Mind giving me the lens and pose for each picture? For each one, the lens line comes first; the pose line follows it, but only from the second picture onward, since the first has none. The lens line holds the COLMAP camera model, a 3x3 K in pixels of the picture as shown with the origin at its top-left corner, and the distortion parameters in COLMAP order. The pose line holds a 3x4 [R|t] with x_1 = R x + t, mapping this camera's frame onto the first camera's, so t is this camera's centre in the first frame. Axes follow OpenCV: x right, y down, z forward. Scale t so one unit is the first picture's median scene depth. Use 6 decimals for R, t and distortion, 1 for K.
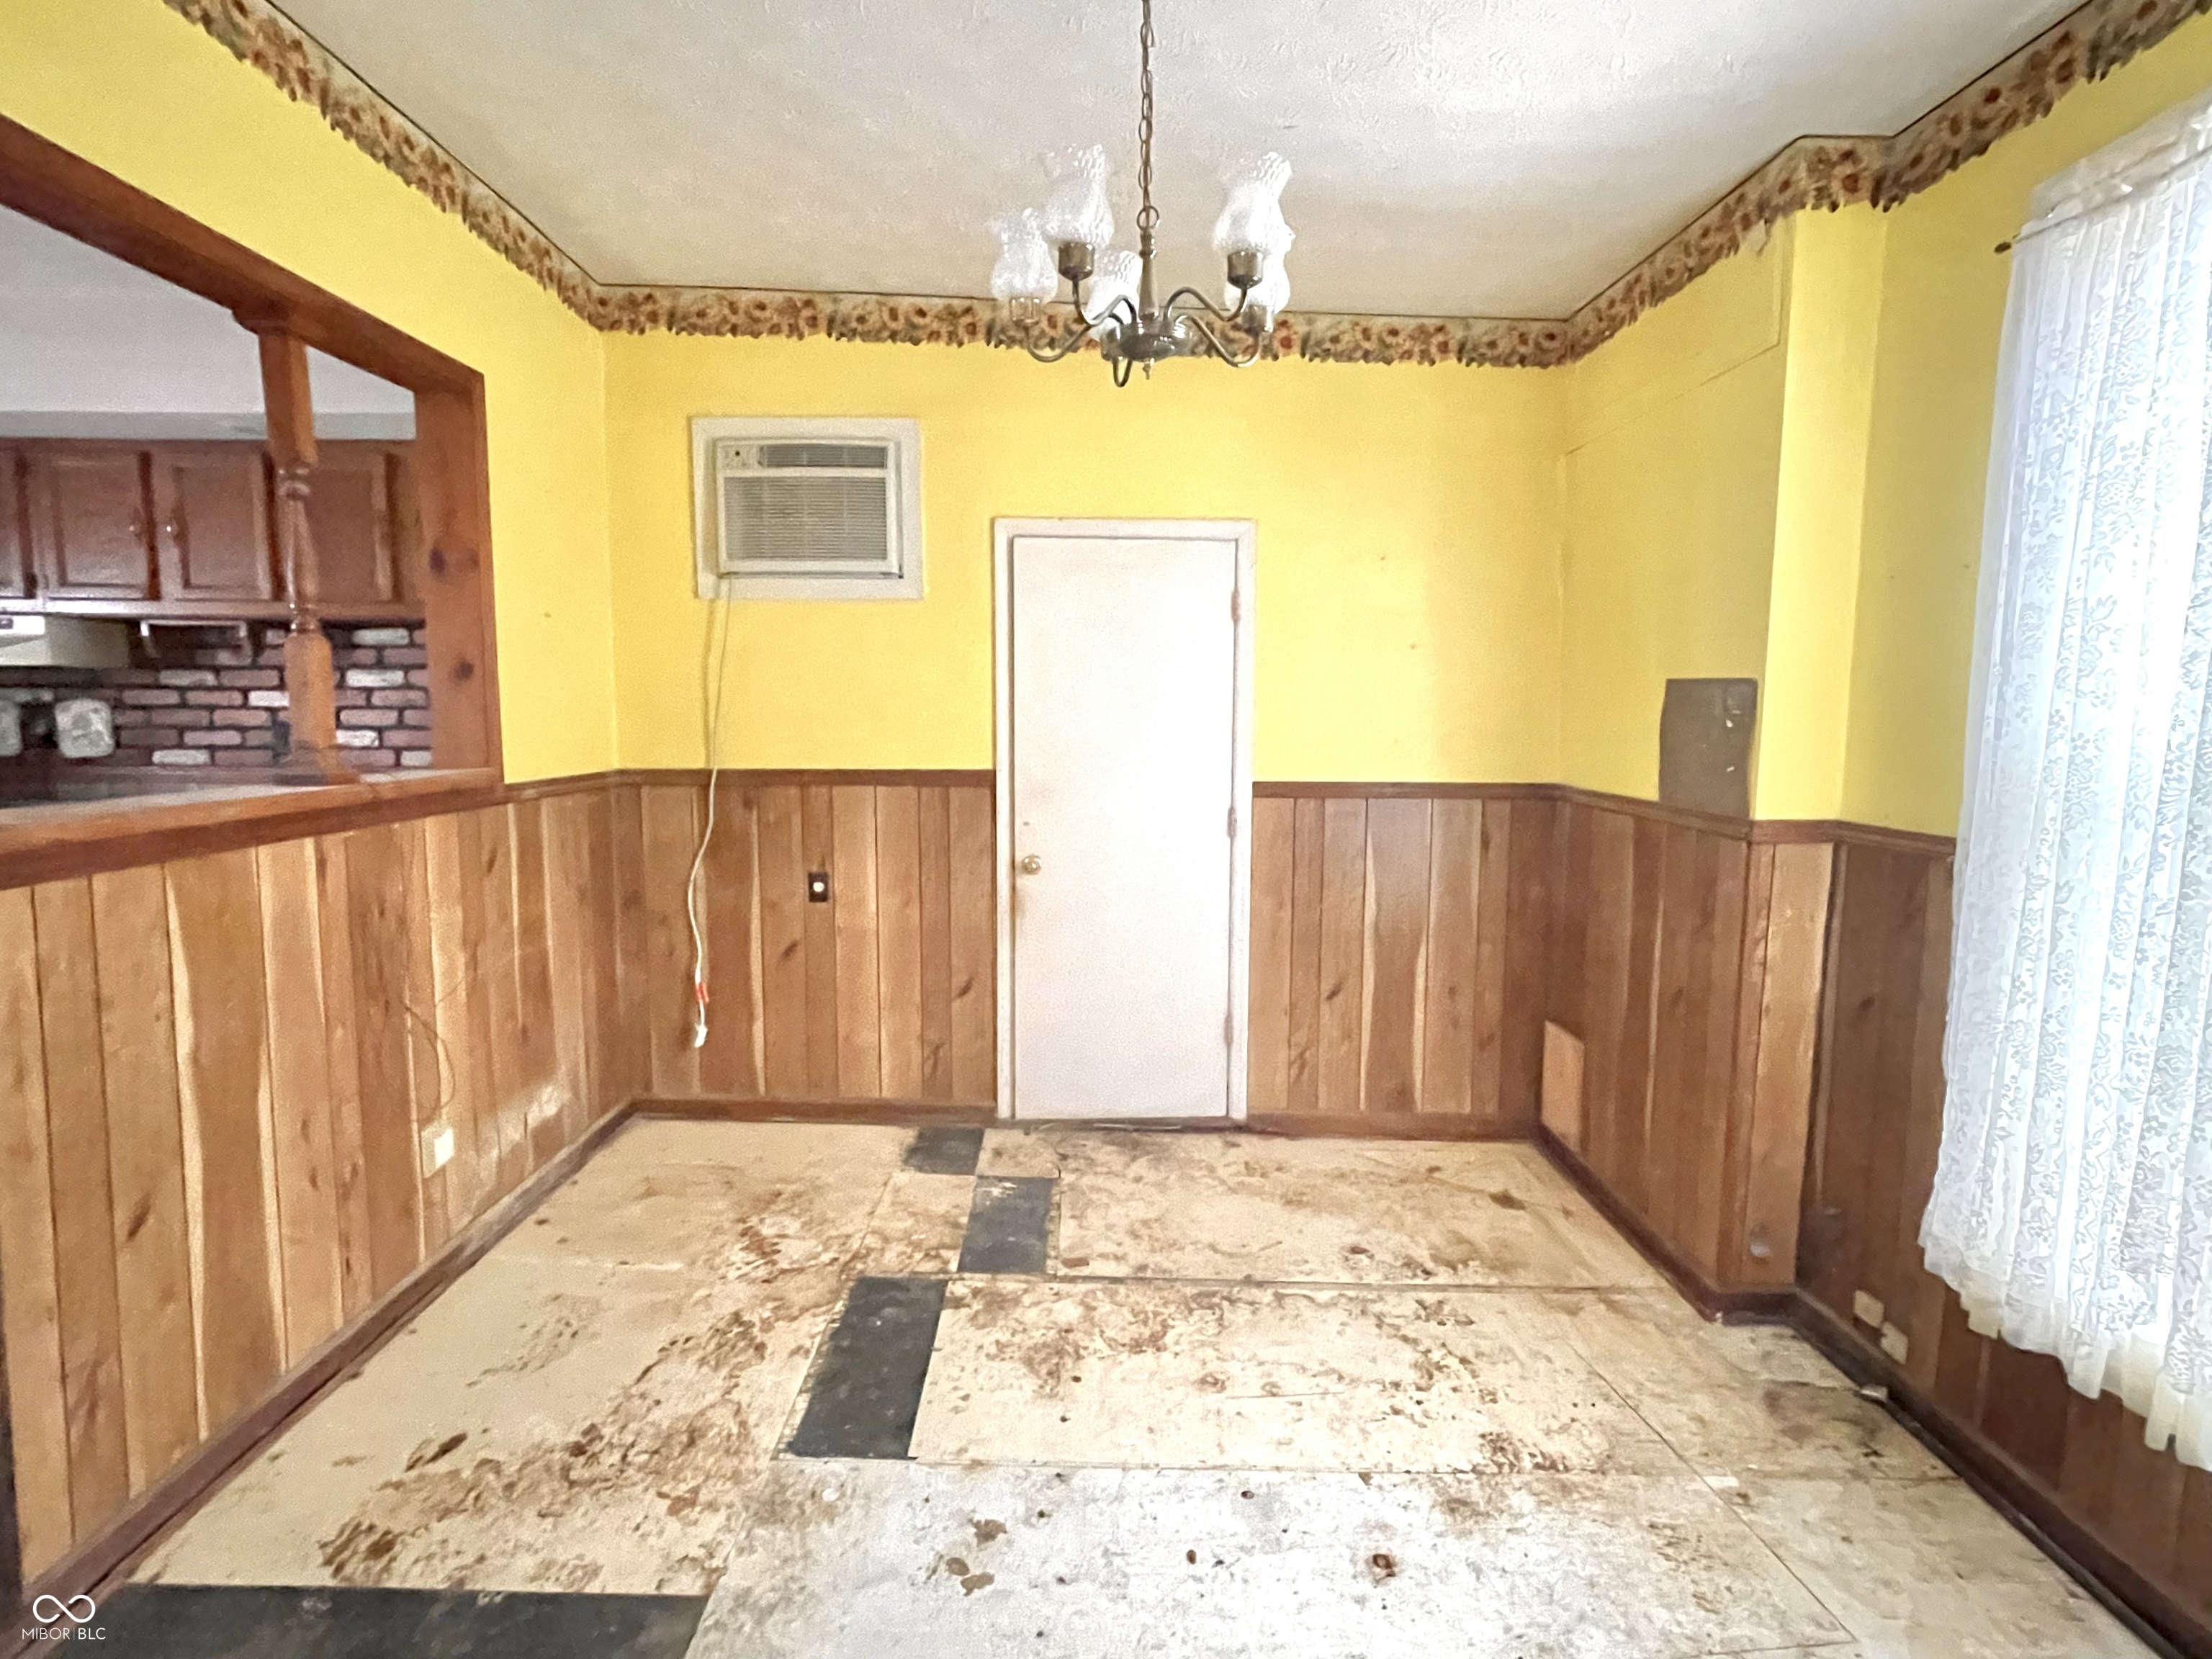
lens RADIAL K [[1151.0, 0, 1095.9], [0, 1151.0, 831.4], [0, 0, 1]] dist [-0.012204, 0.006926]
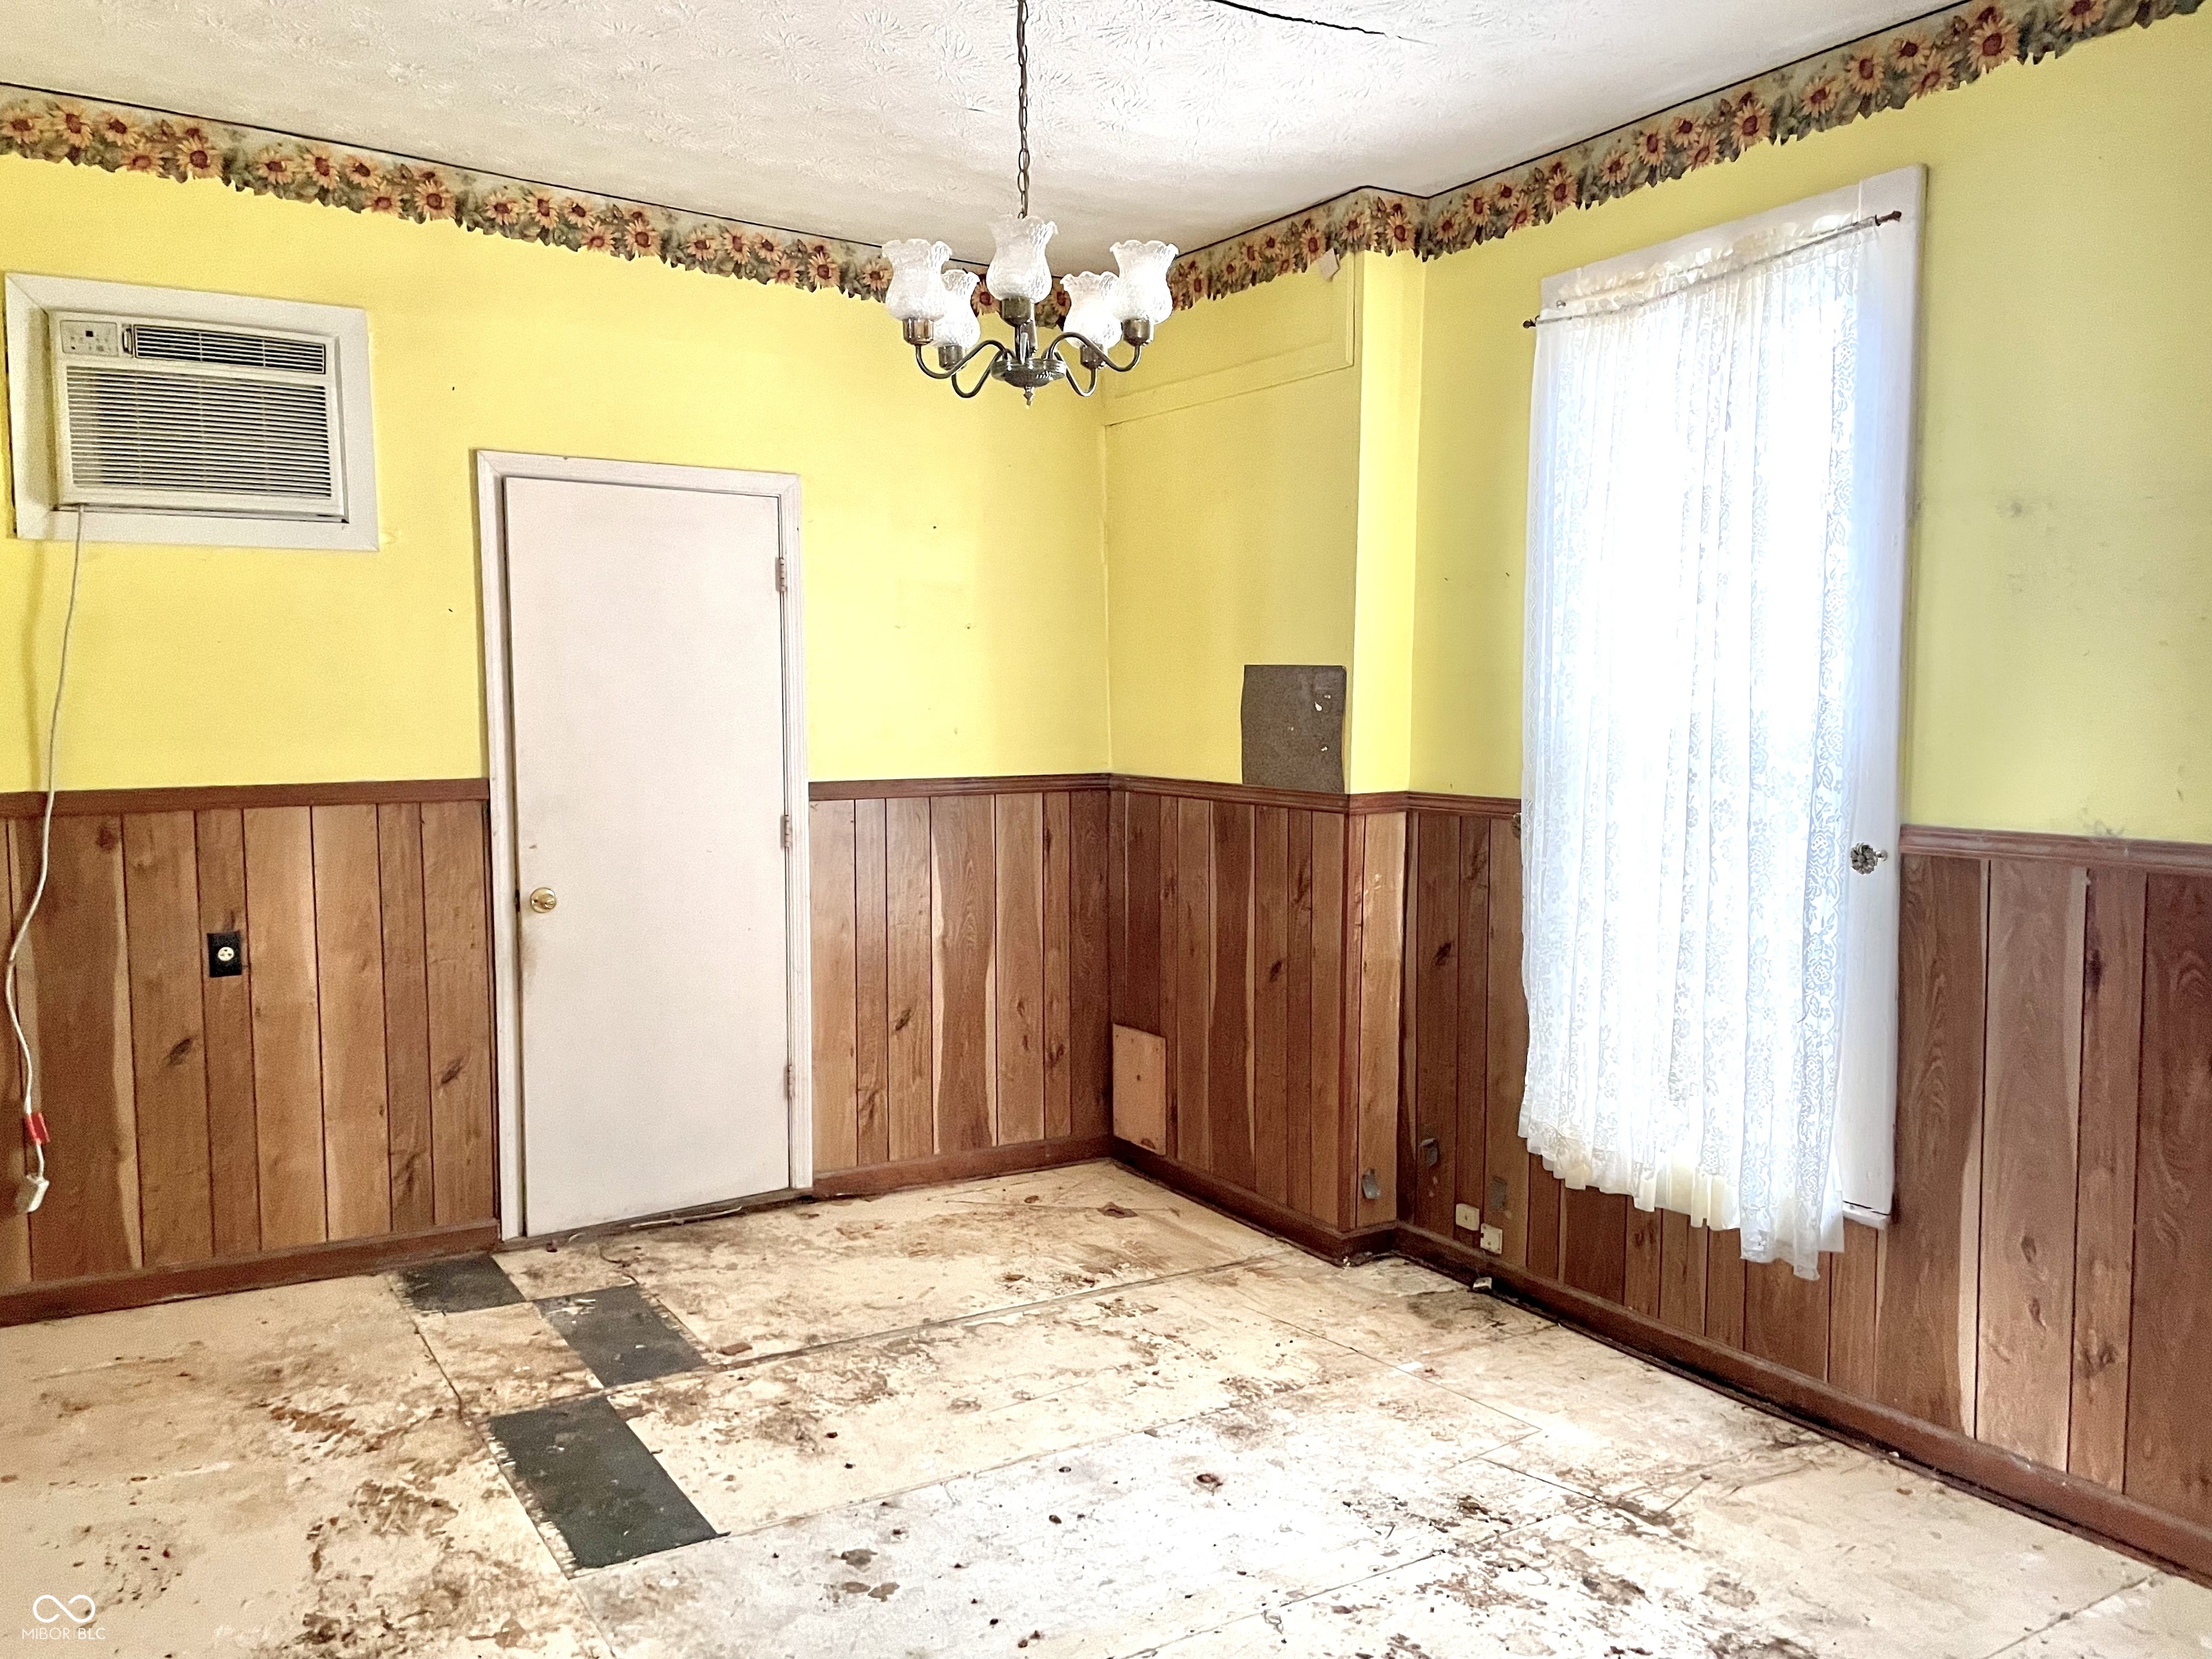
lens RADIAL K [[1700.1, 0, 1107.3], [0, 1700.1, 834.9], [0, 0, 1]] dist [0.096388, -0.118491]
pose [[0.850807, -0.052223, 0.522877, -0.435841], [0.063386, 0.997983, -0.003464, 0.018028], [-0.521642, 0.036091, 0.852401, -0.243815]]
